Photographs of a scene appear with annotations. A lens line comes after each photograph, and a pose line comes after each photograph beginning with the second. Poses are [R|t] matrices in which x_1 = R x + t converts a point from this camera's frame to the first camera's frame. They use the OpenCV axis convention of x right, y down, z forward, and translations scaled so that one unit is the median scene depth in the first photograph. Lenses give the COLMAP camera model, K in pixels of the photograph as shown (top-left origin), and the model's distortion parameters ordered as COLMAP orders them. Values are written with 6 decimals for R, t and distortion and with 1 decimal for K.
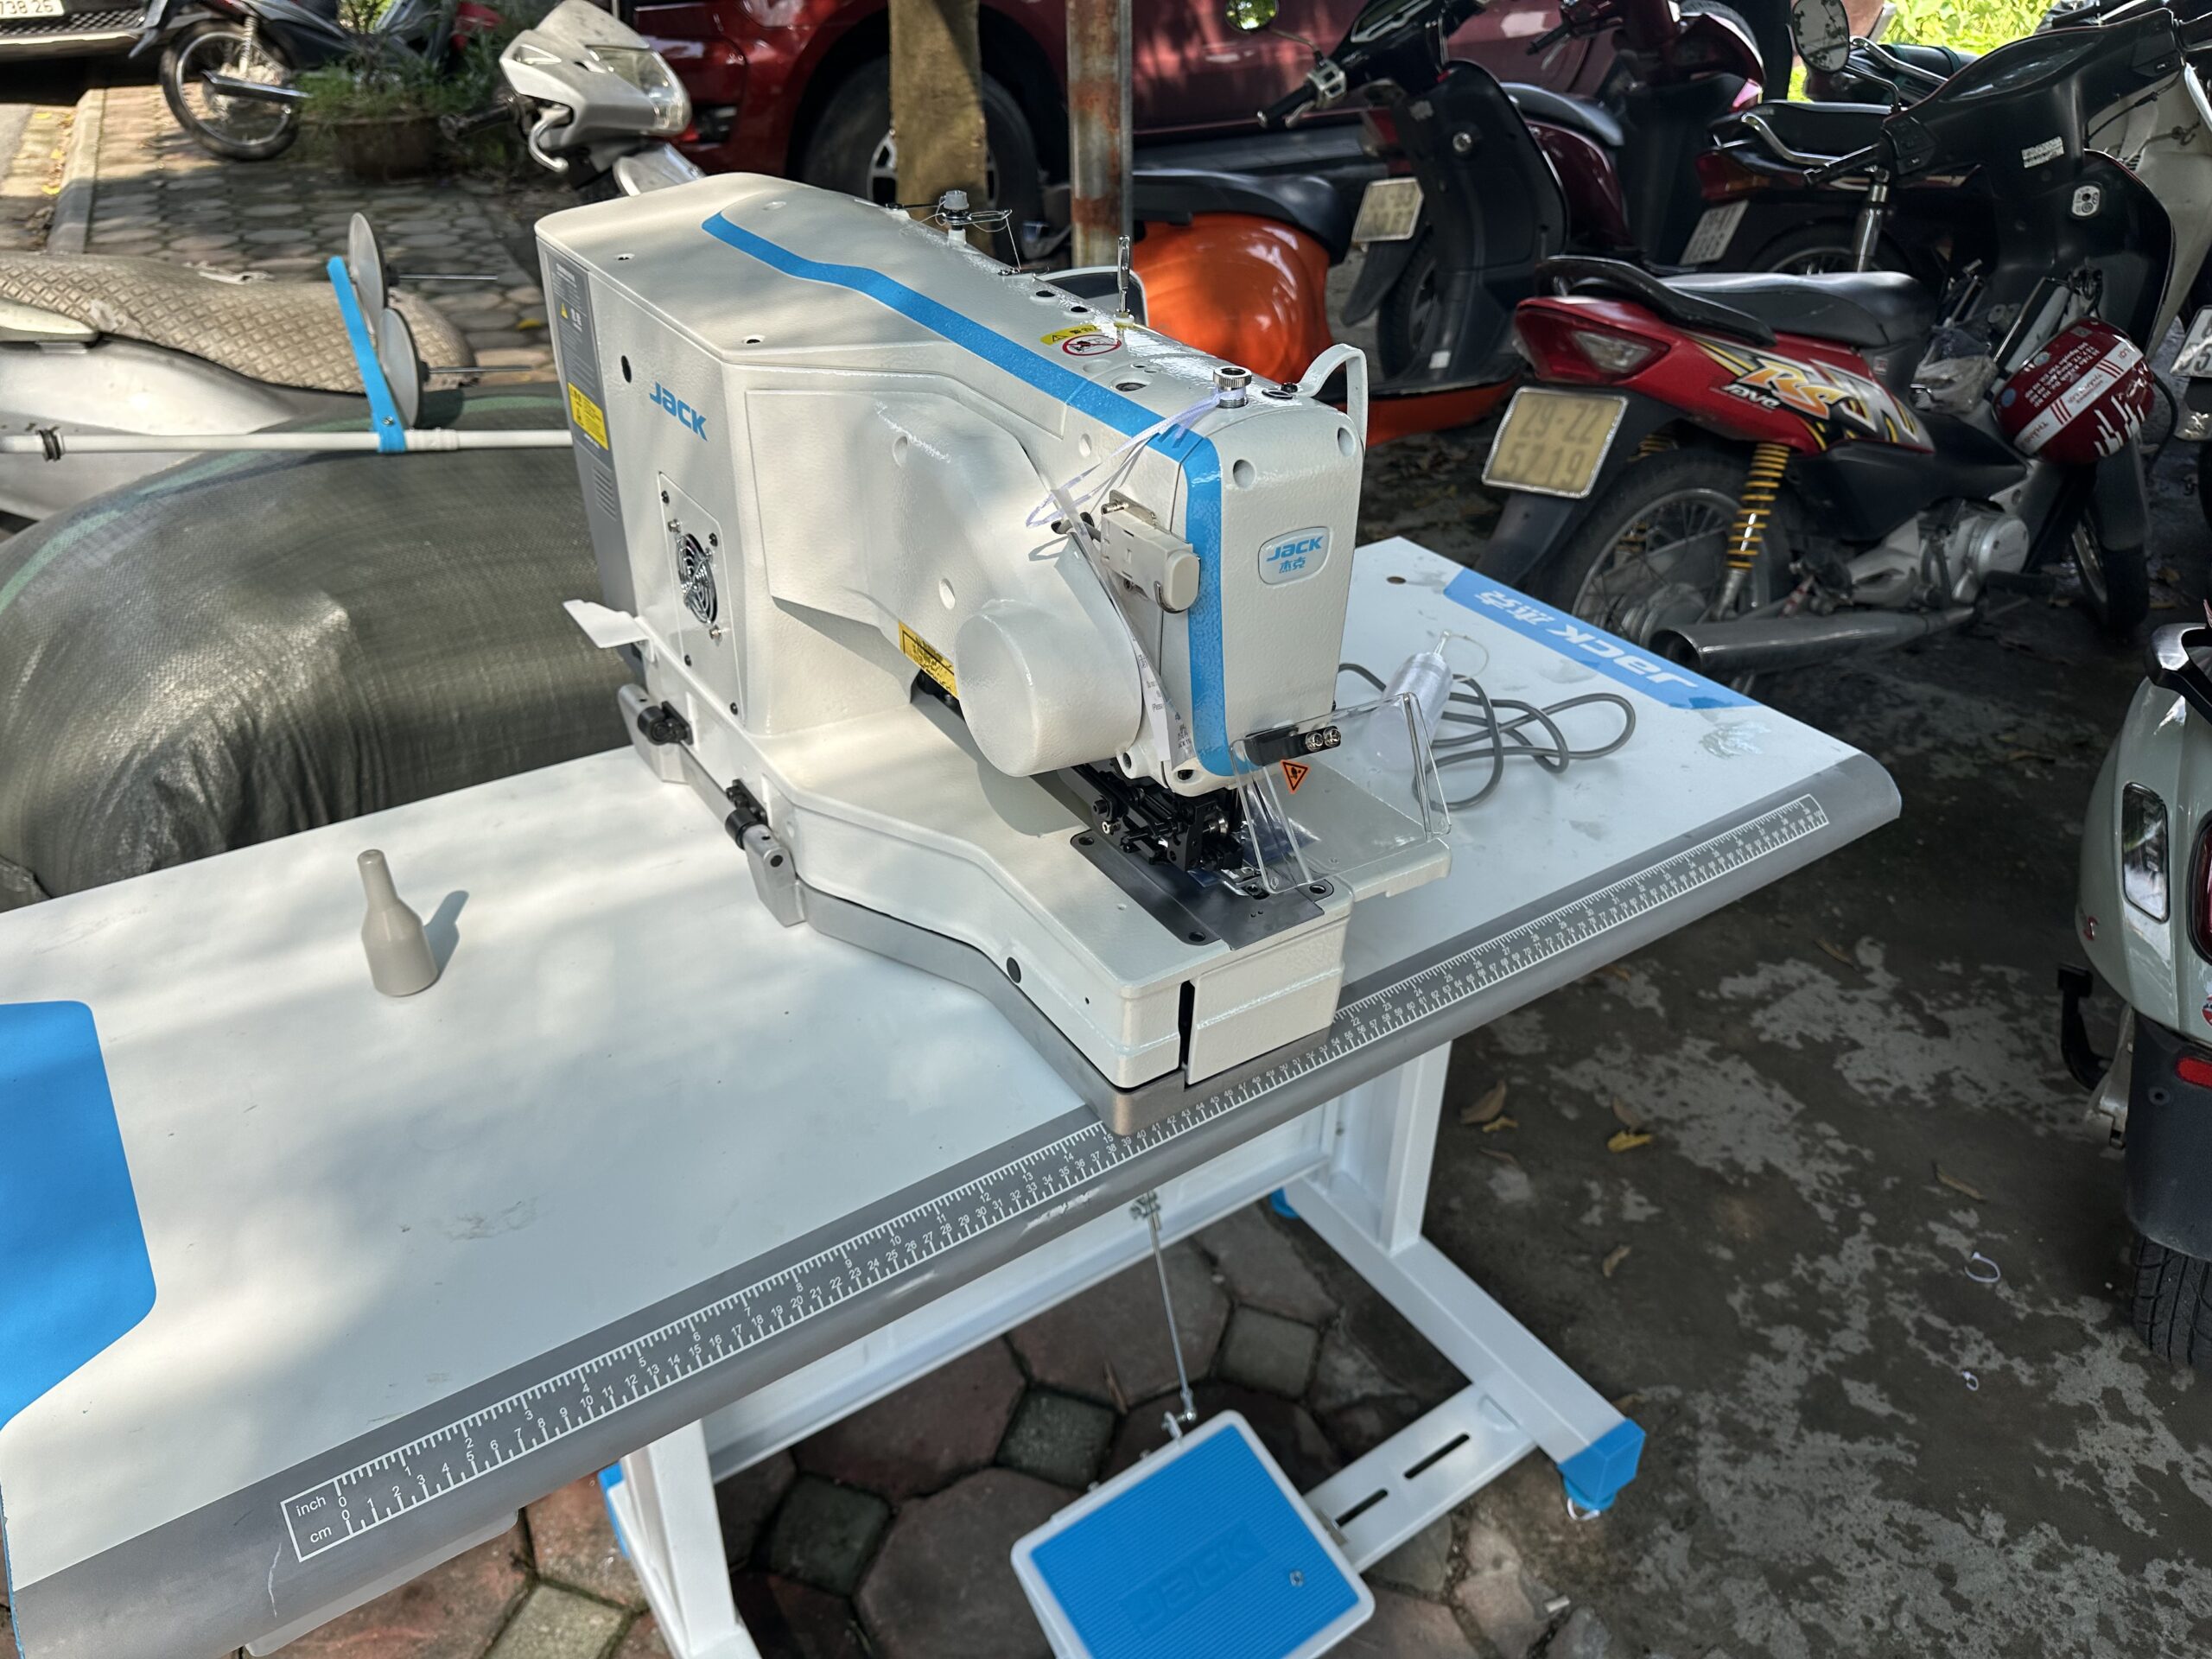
lens RADIAL K [[1559.5, 0, 1111.6], [0, 1559.5, 846.9], [0, 0, 1]] dist [0.104653, -0.016768]
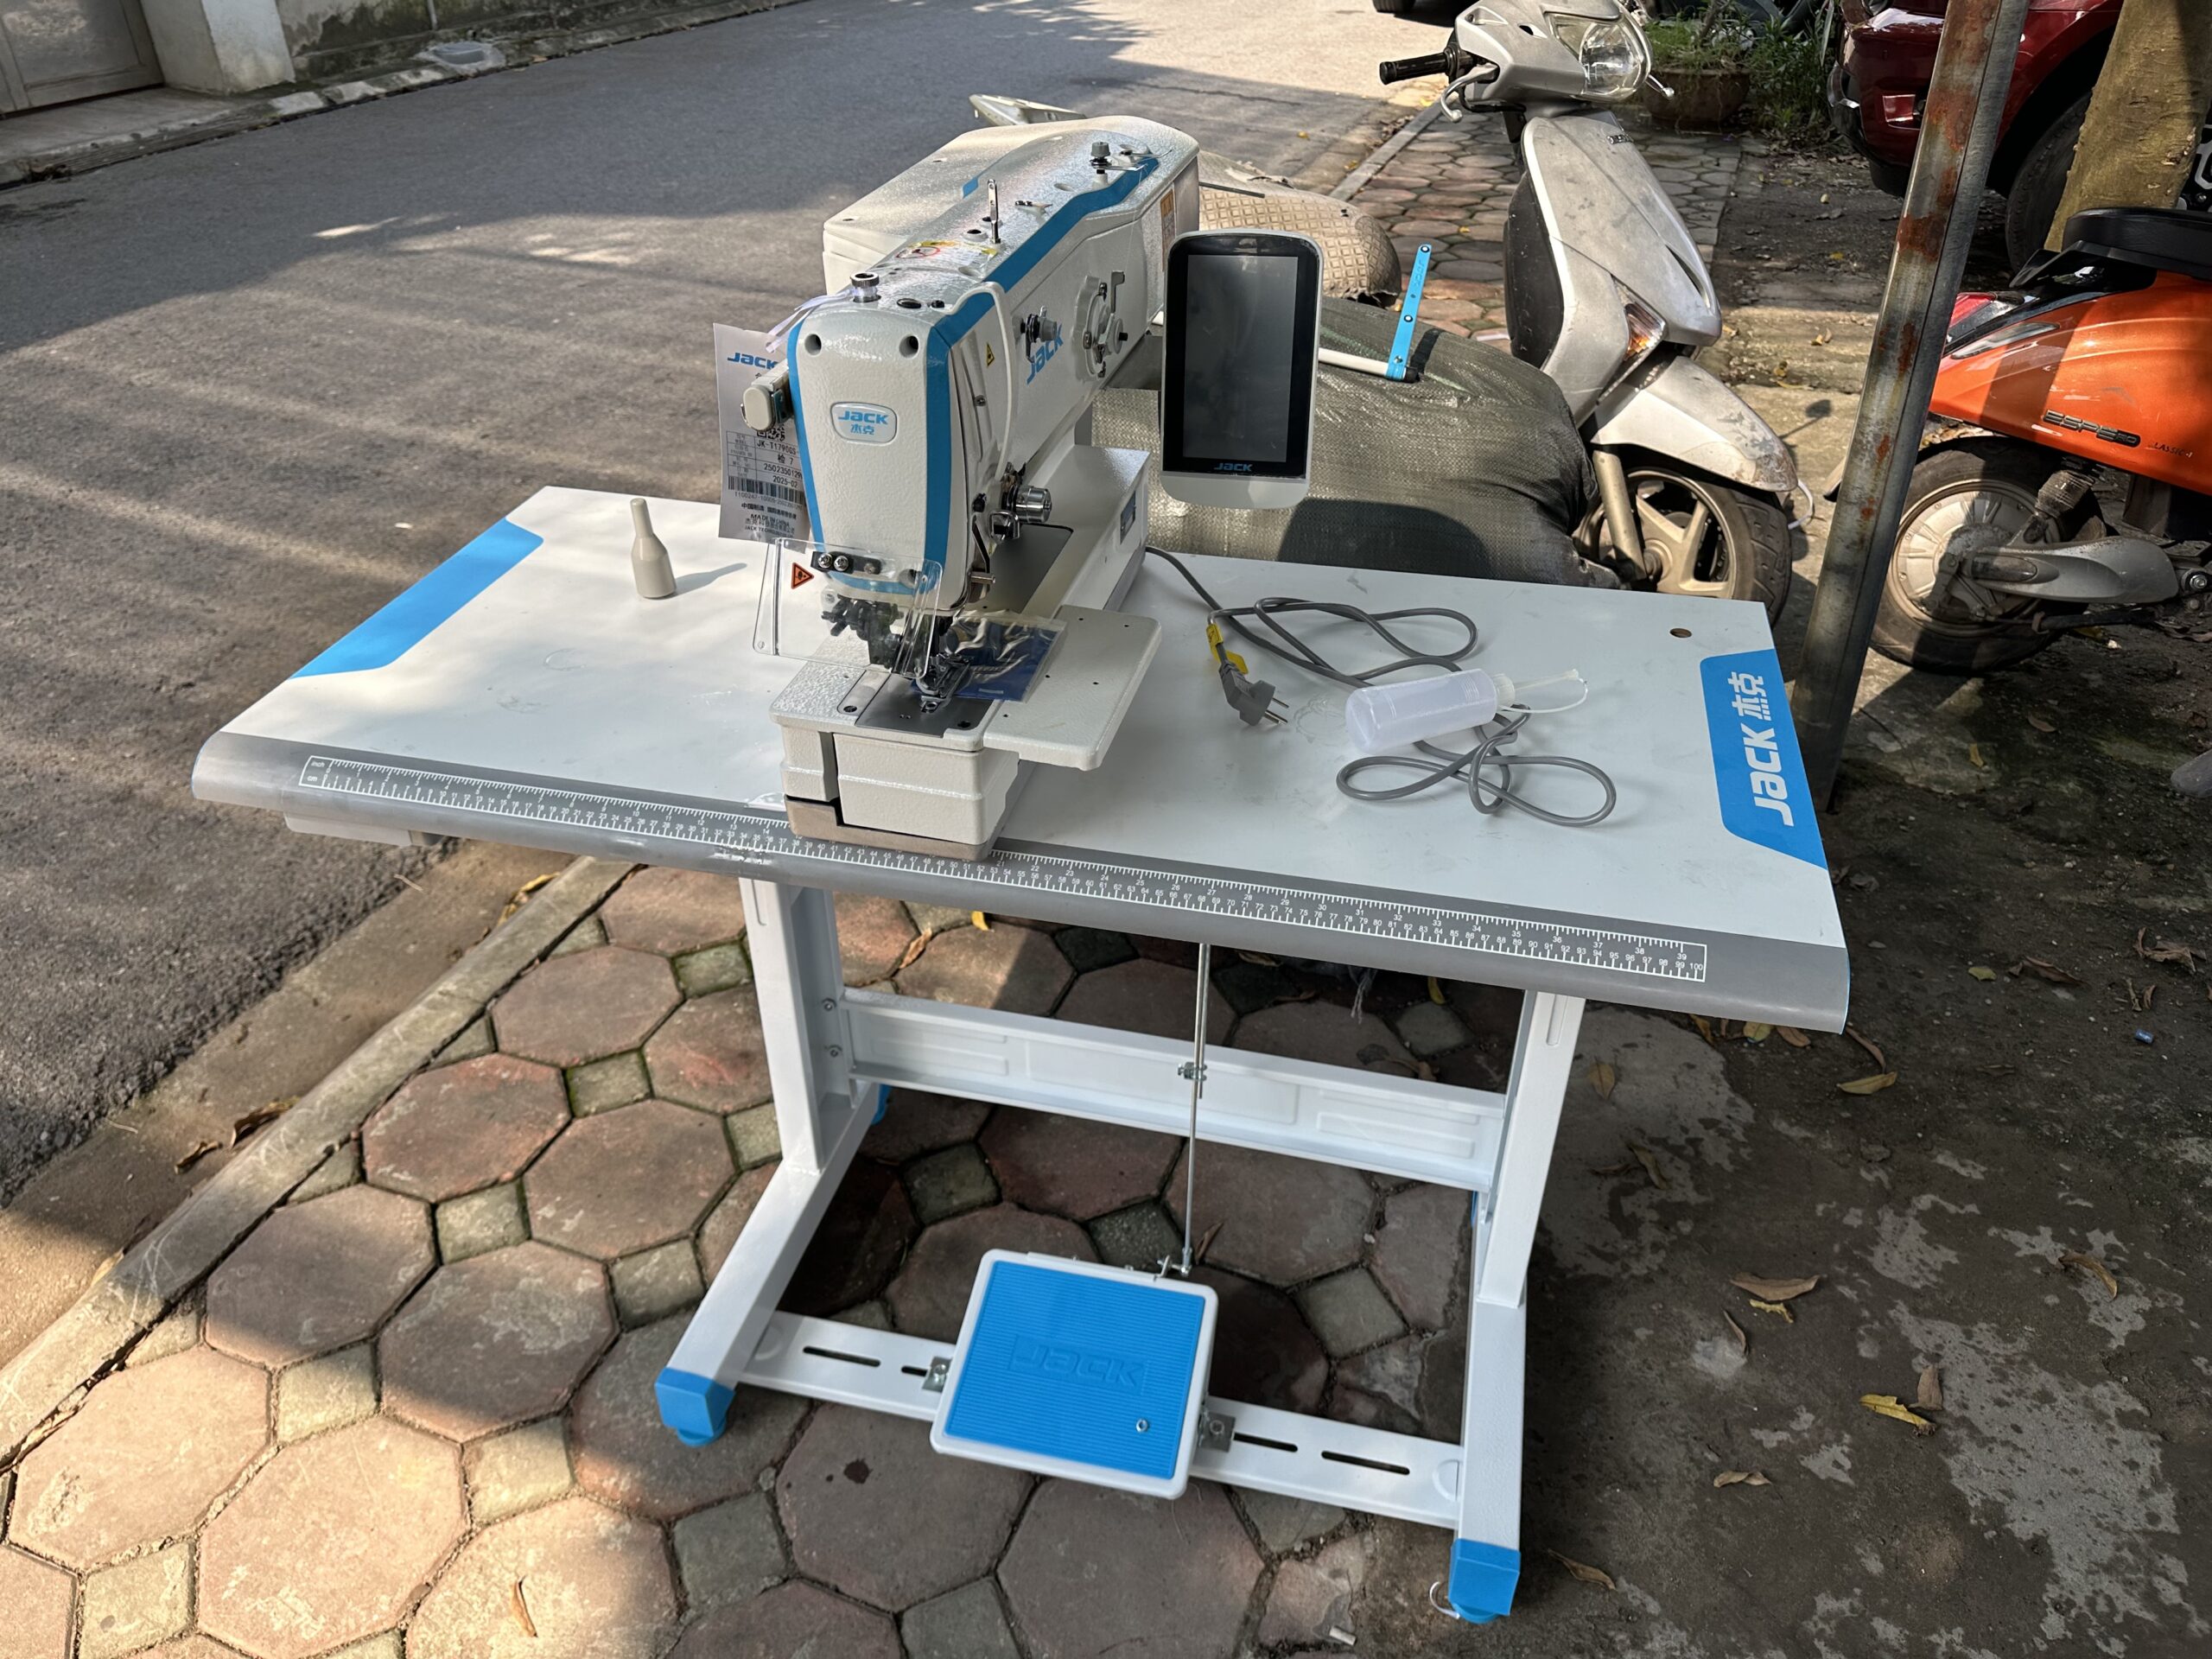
lens RADIAL K [[1559.5, 0, 1110.5], [0, 1559.5, 833.5], [0, 0, 1]] dist [0.104653, -0.016768]
pose [[0.674784, 0.404176, -0.617501, 0.917180], [-0.393327, 0.904926, 0.162491, -0.127613], [0.624468, 0.133234, 0.769603, 0.113753]]
